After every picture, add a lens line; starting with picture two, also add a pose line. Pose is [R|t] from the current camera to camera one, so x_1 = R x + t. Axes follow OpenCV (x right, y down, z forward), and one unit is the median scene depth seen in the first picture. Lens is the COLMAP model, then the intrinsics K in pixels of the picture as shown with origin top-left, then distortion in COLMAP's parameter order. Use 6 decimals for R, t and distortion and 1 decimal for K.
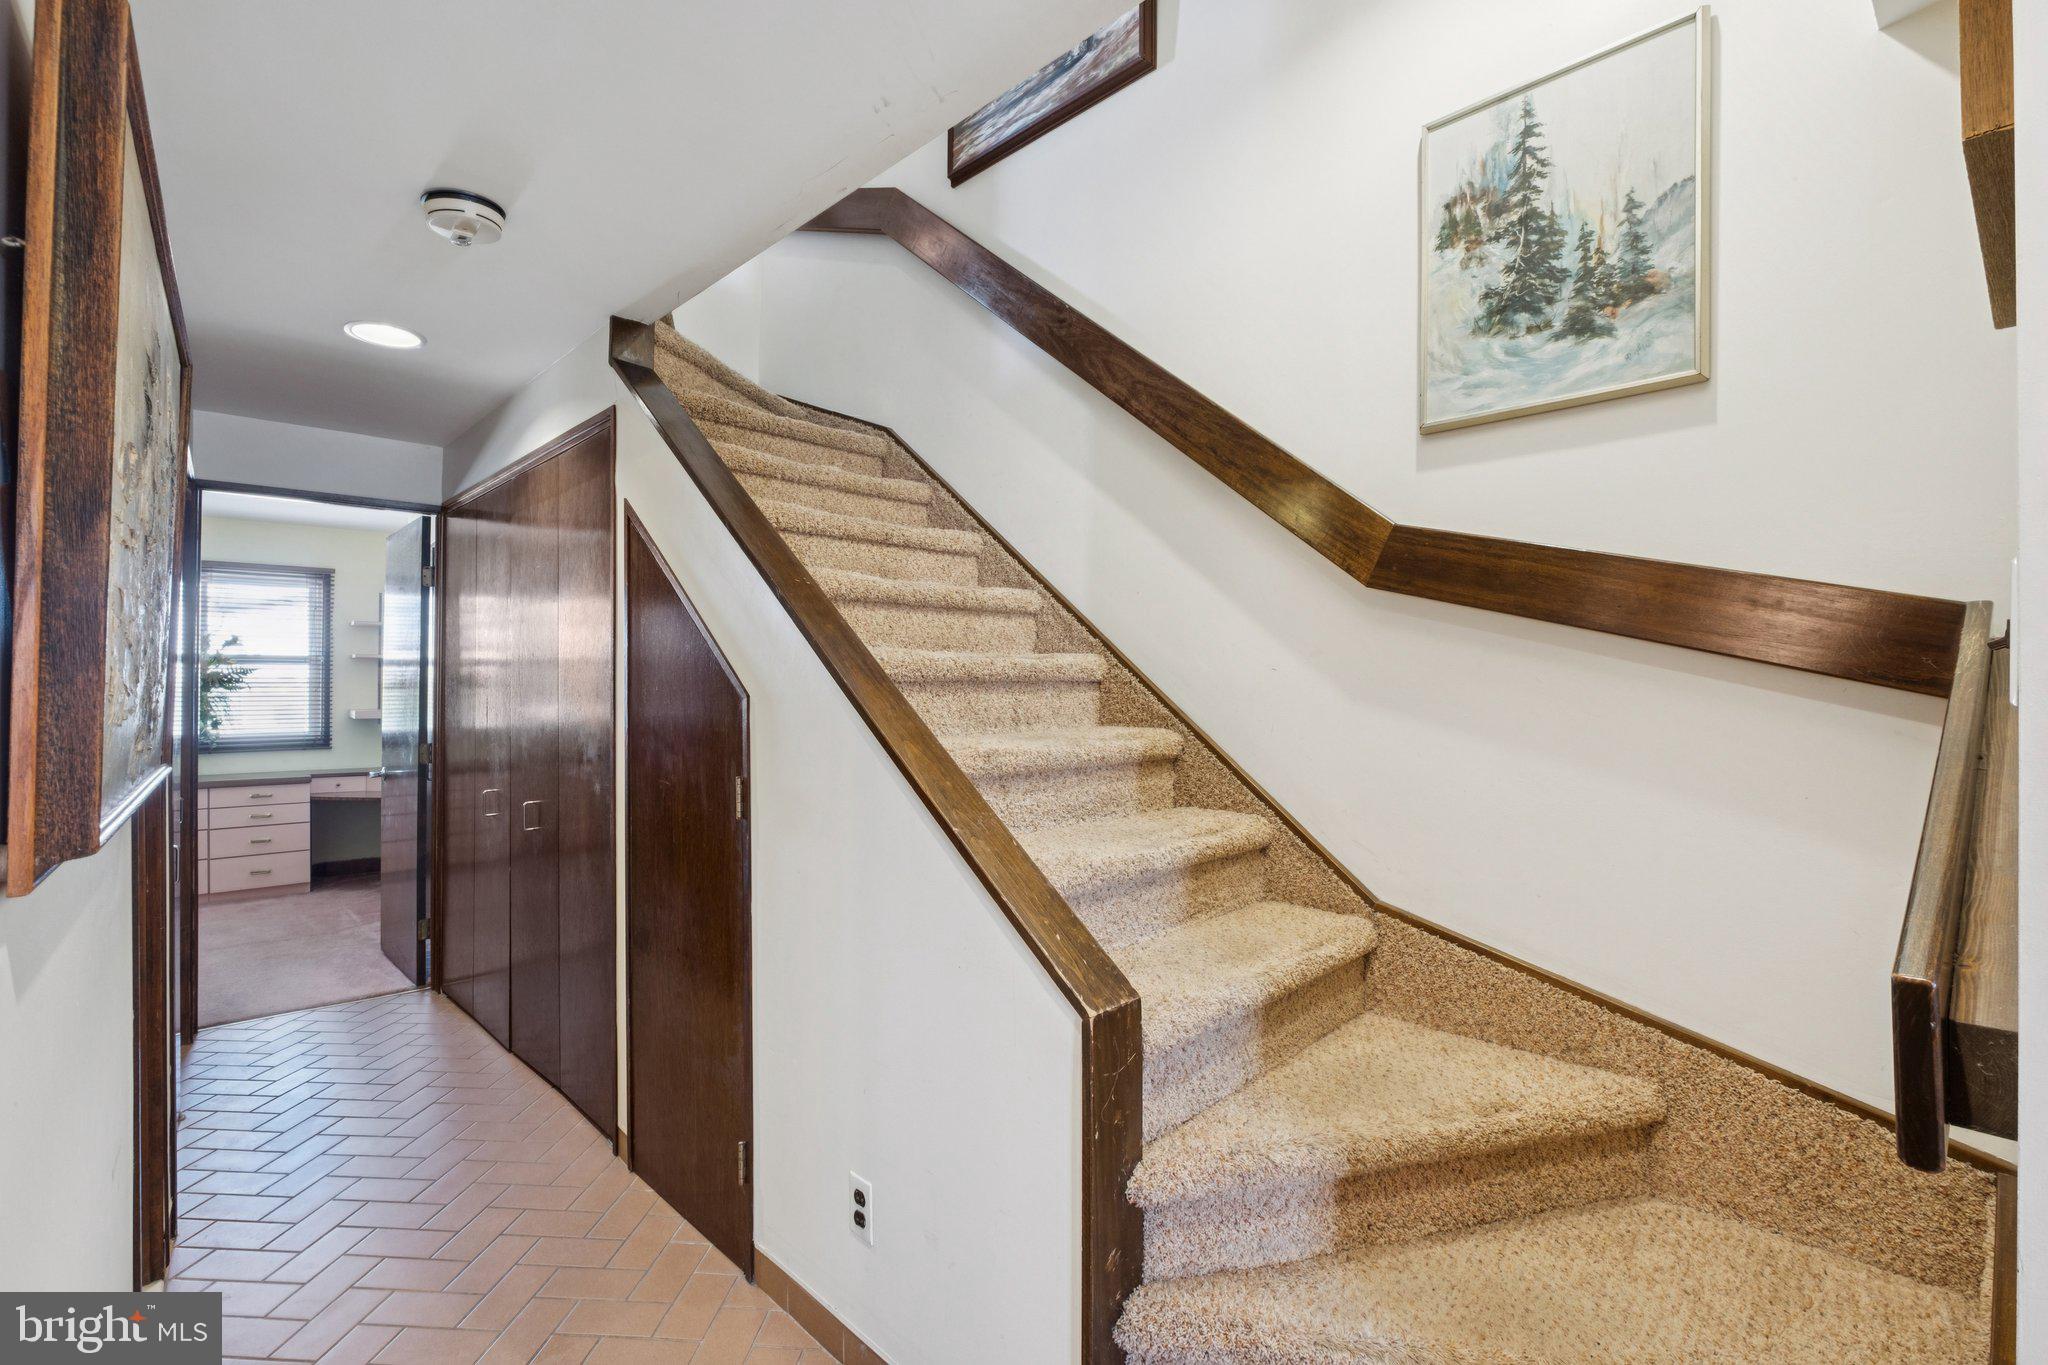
lens RADIAL K [[908.1, 0, 1024.0], [0, 908.1, 682.5], [0, 0, 1]] dist [0.000192, -0.000034]
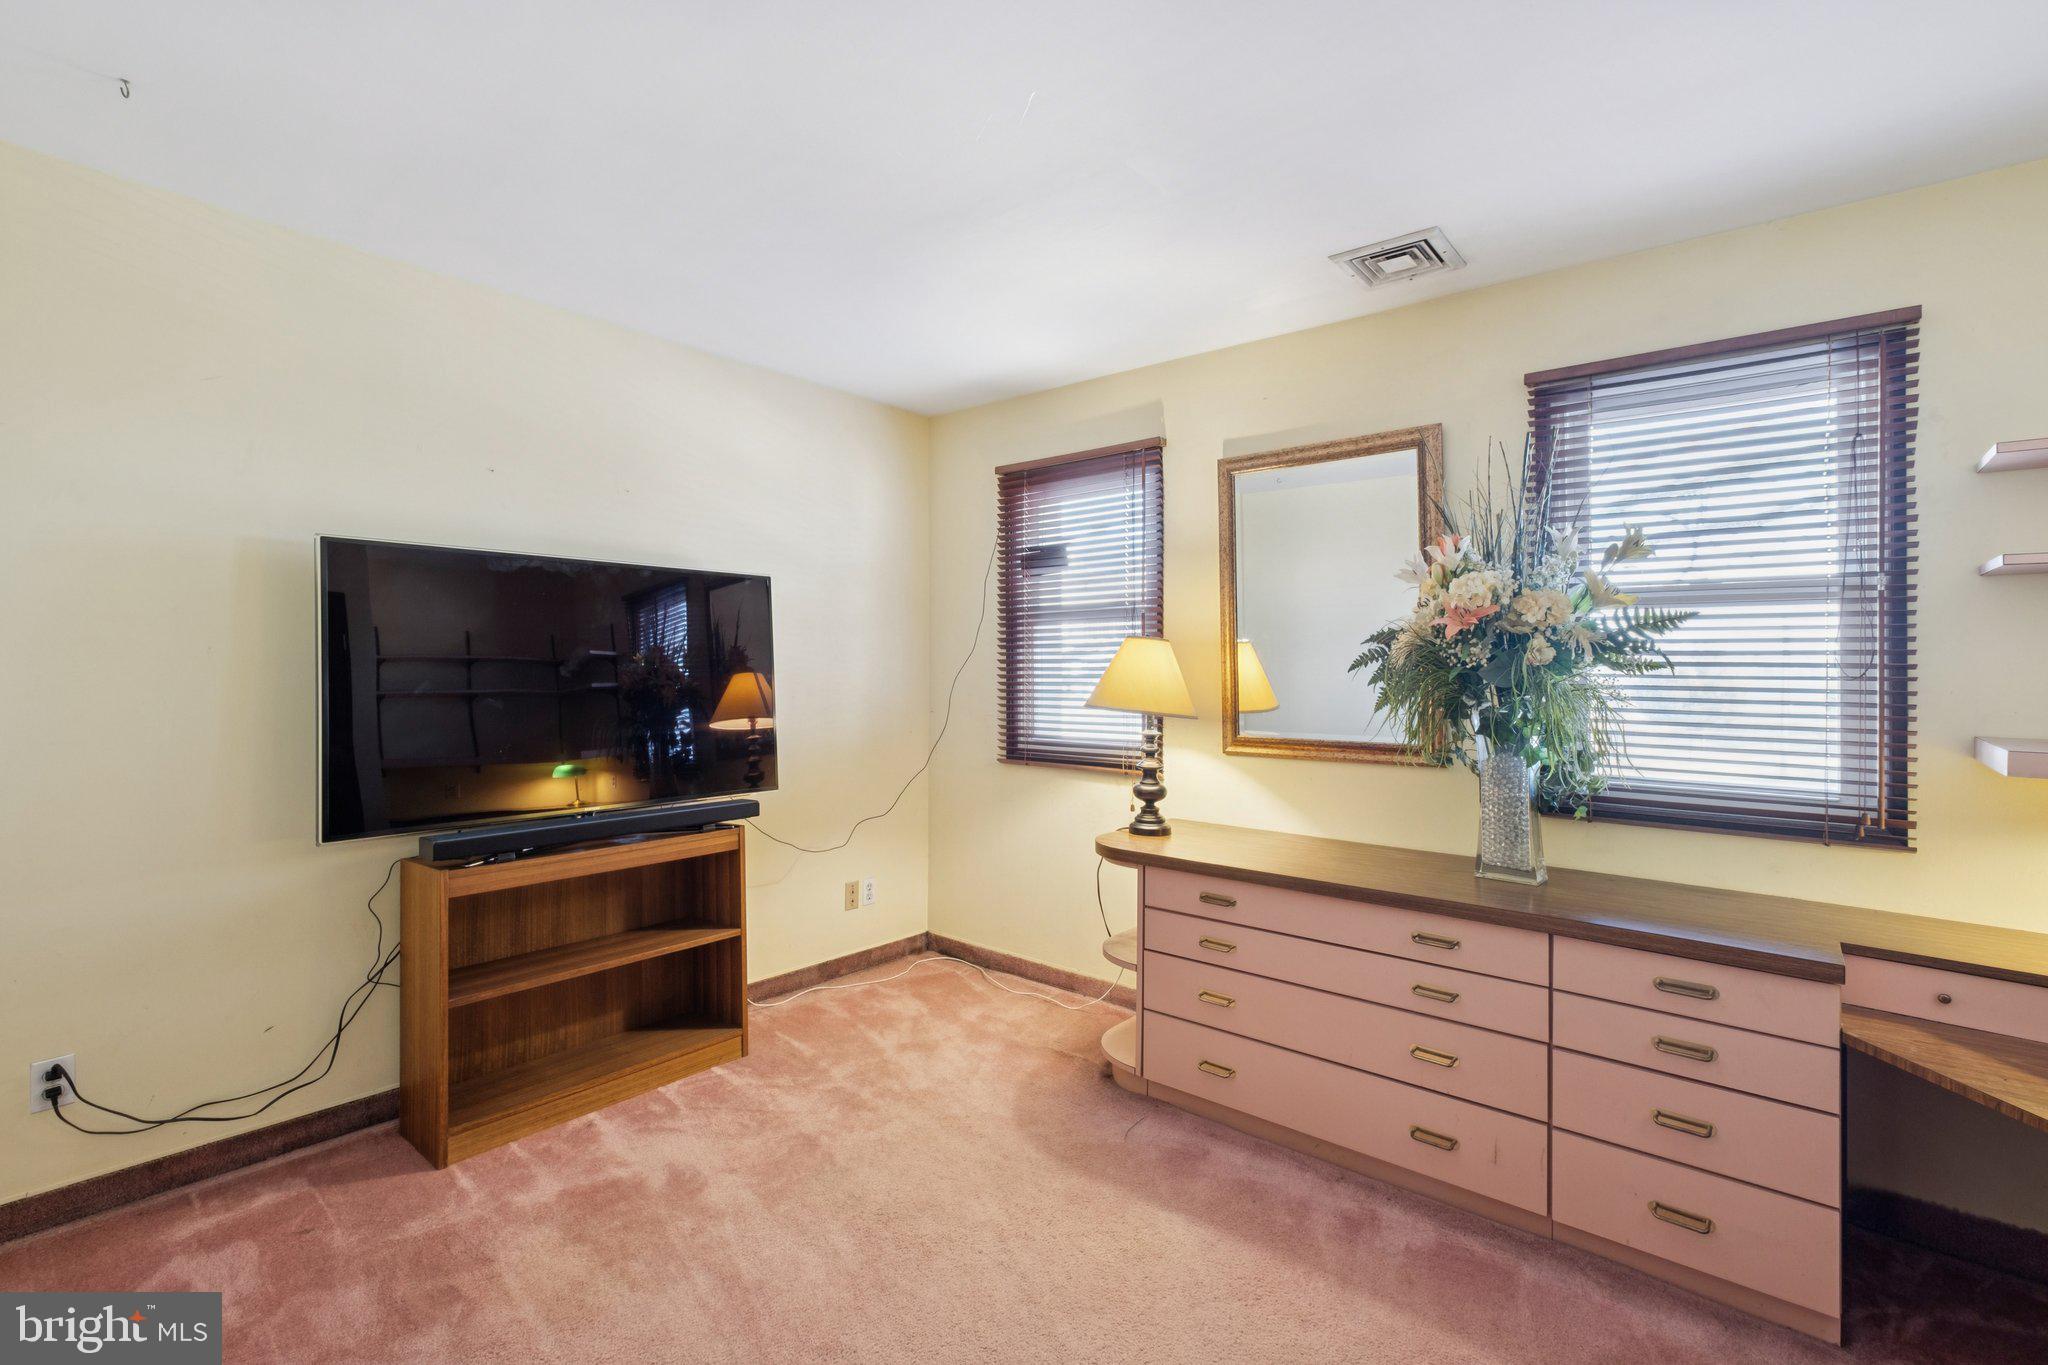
lens RADIAL K [[908.1, 0, 1024.0], [0, 908.1, 682.5], [0, 0, 1]] dist [0.000192, -0.000034]
pose [[0.162075, -0.002228, -0.986776, -0.522209], [0.003781, 0.999992, -0.001636, 0.012411], [0.986771, -0.003466, 0.162082, 0.670589]]
